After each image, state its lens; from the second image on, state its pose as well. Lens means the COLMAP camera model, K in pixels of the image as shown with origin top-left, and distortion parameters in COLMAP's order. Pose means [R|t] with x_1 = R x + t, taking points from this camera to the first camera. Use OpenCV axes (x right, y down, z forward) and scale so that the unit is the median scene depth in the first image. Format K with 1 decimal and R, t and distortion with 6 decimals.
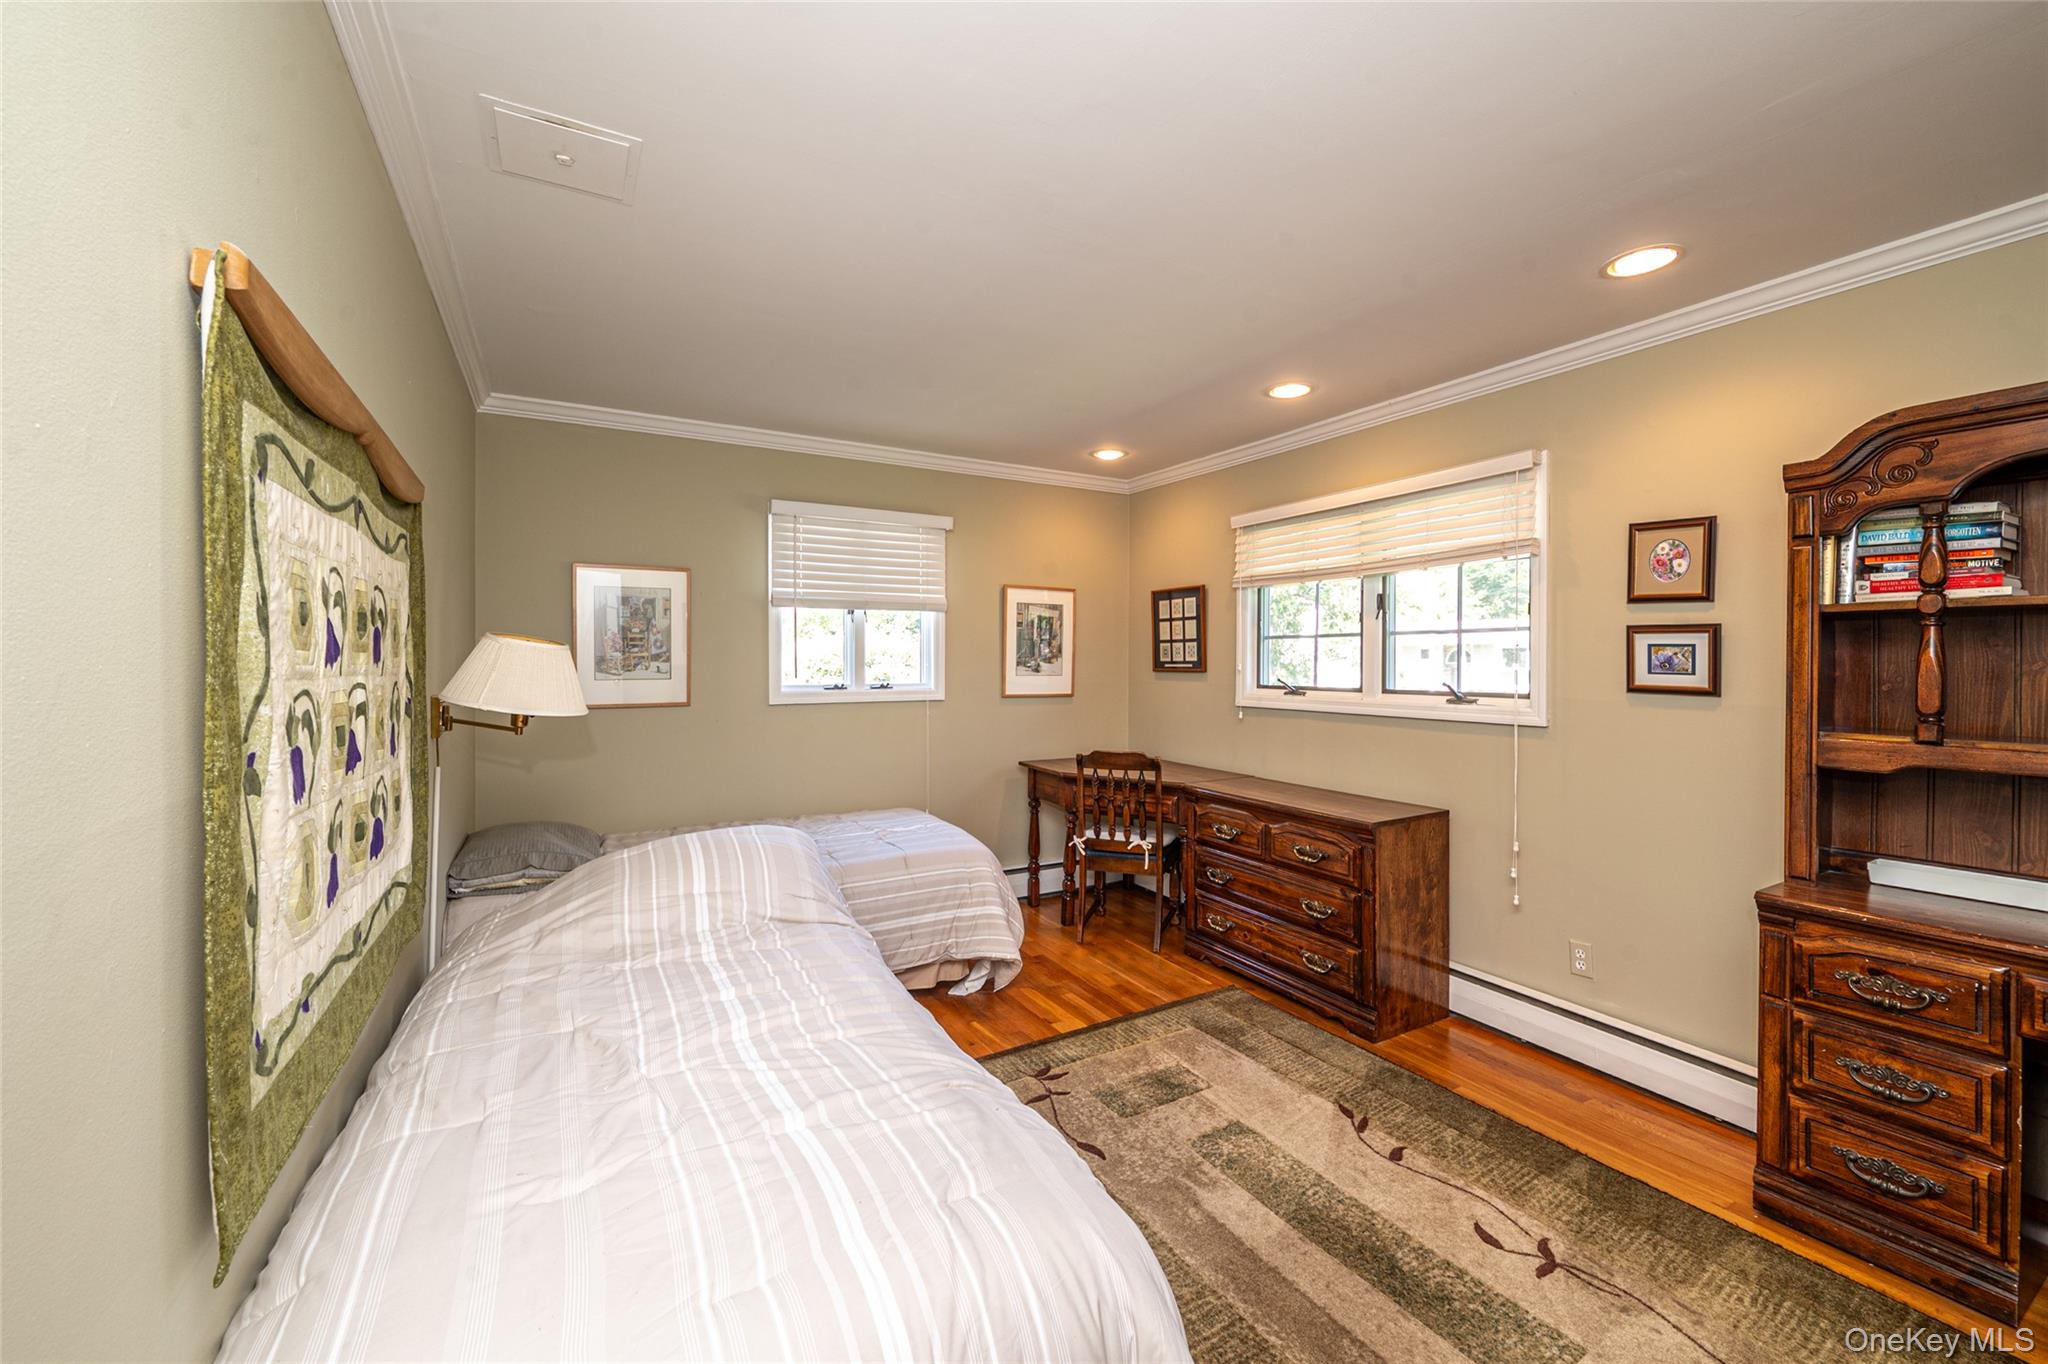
lens RADIAL K [[836.9, 0, 1045.6], [0, 836.9, 677.6], [0, 0, 1]] dist [0.010329, -0.000522]
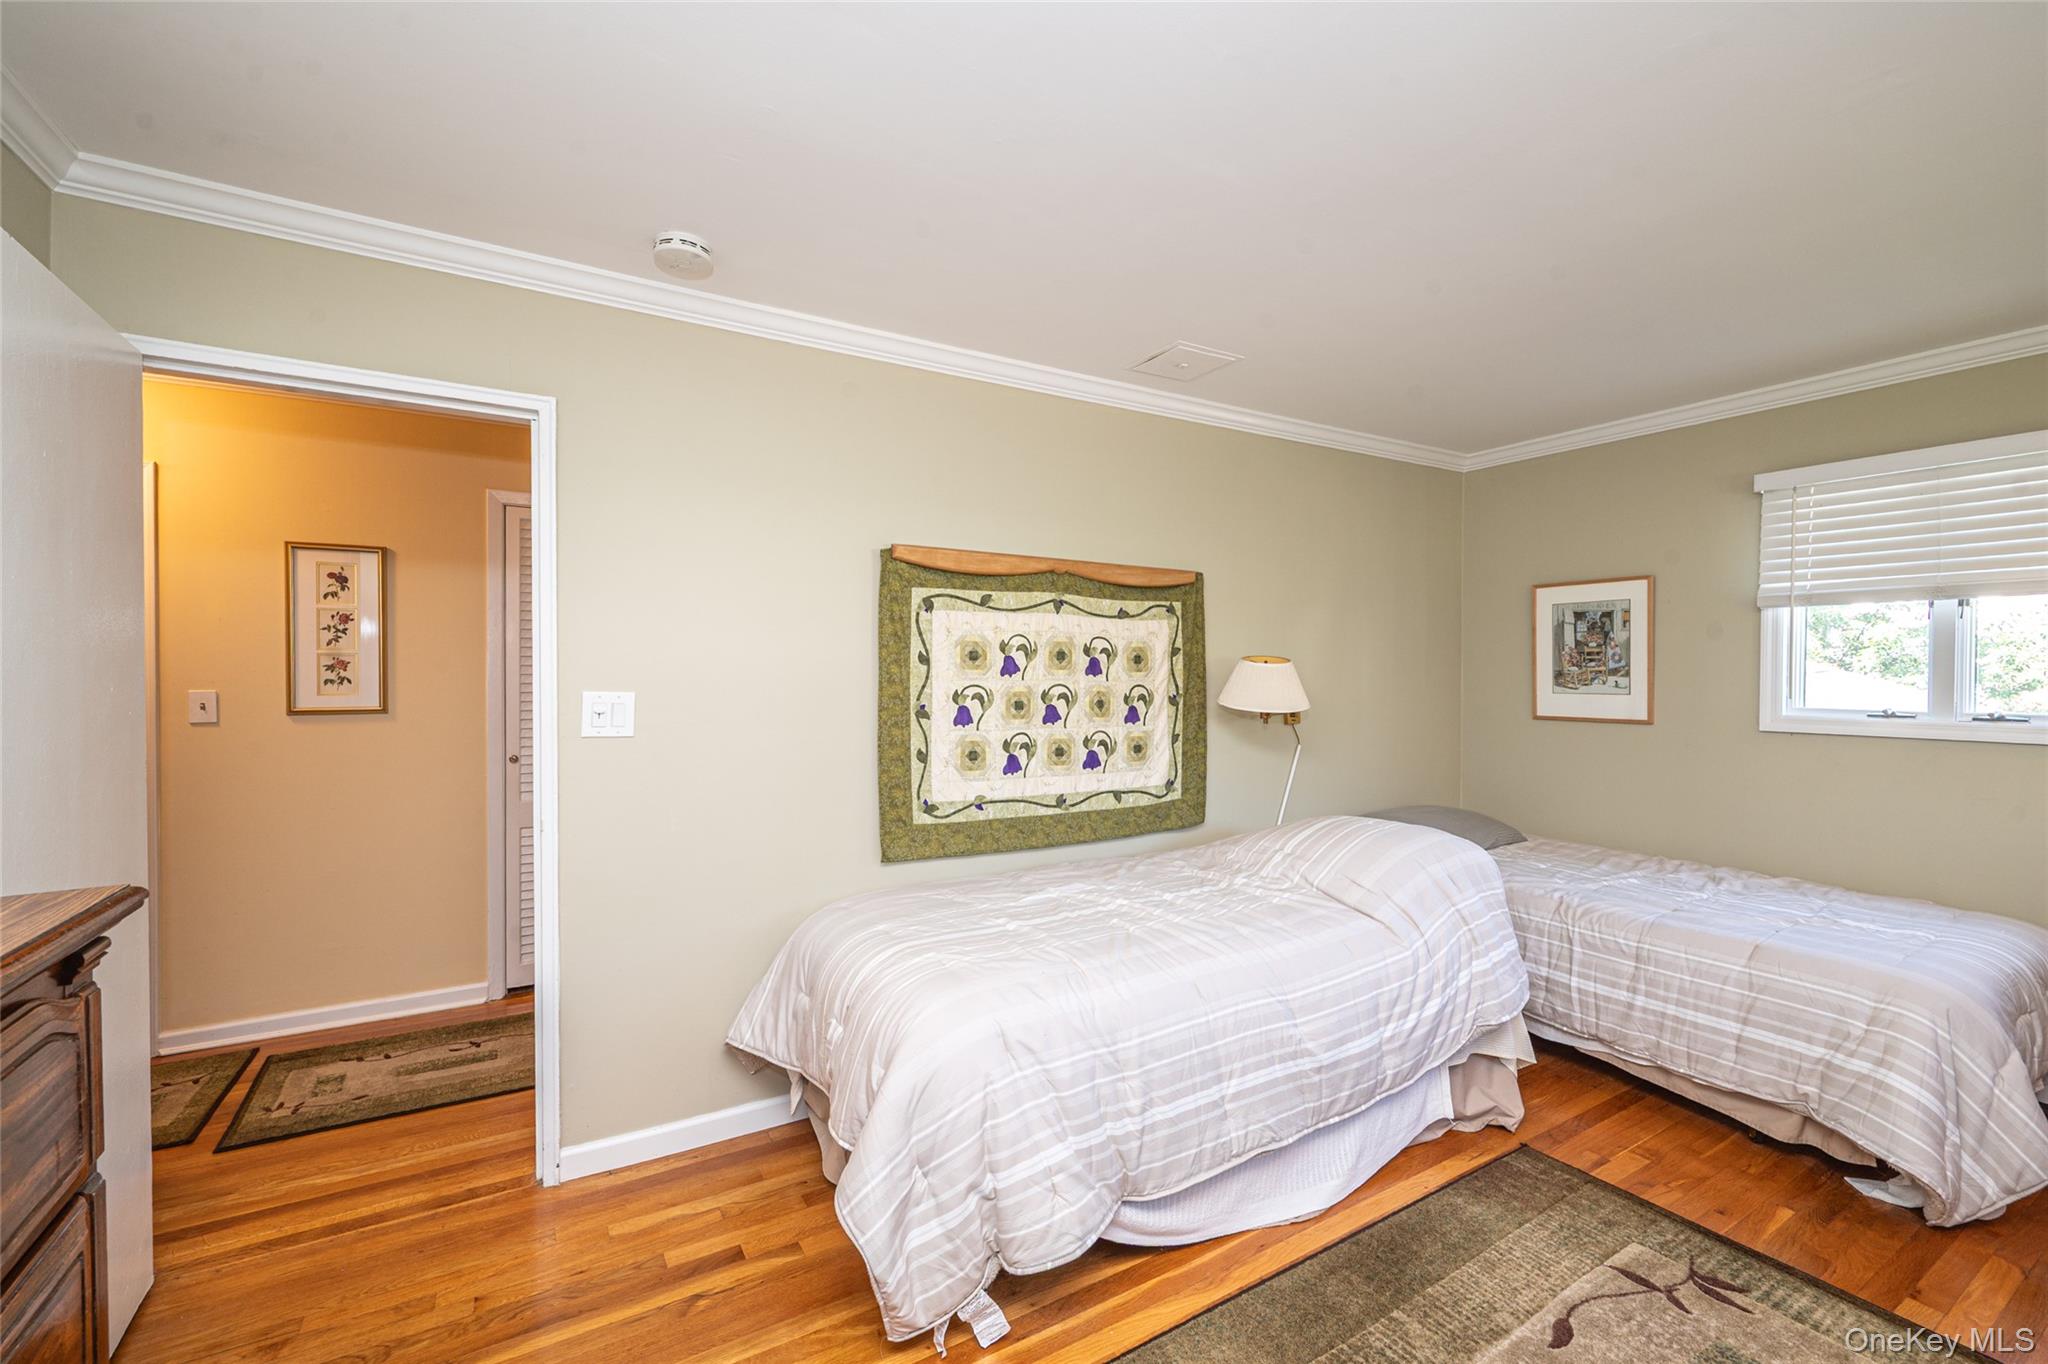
lens RADIAL K [[836.9, 0, 1043.1], [0, 836.9, 676.7], [0, 0, 1]] dist [0.010329, -0.000522]
pose [[0.058552, 0.008303, -0.998250, 0.463237], [-0.024170, 0.999684, 0.006897, -0.009077], [0.997992, 0.023724, 0.058734, 0.288149]]
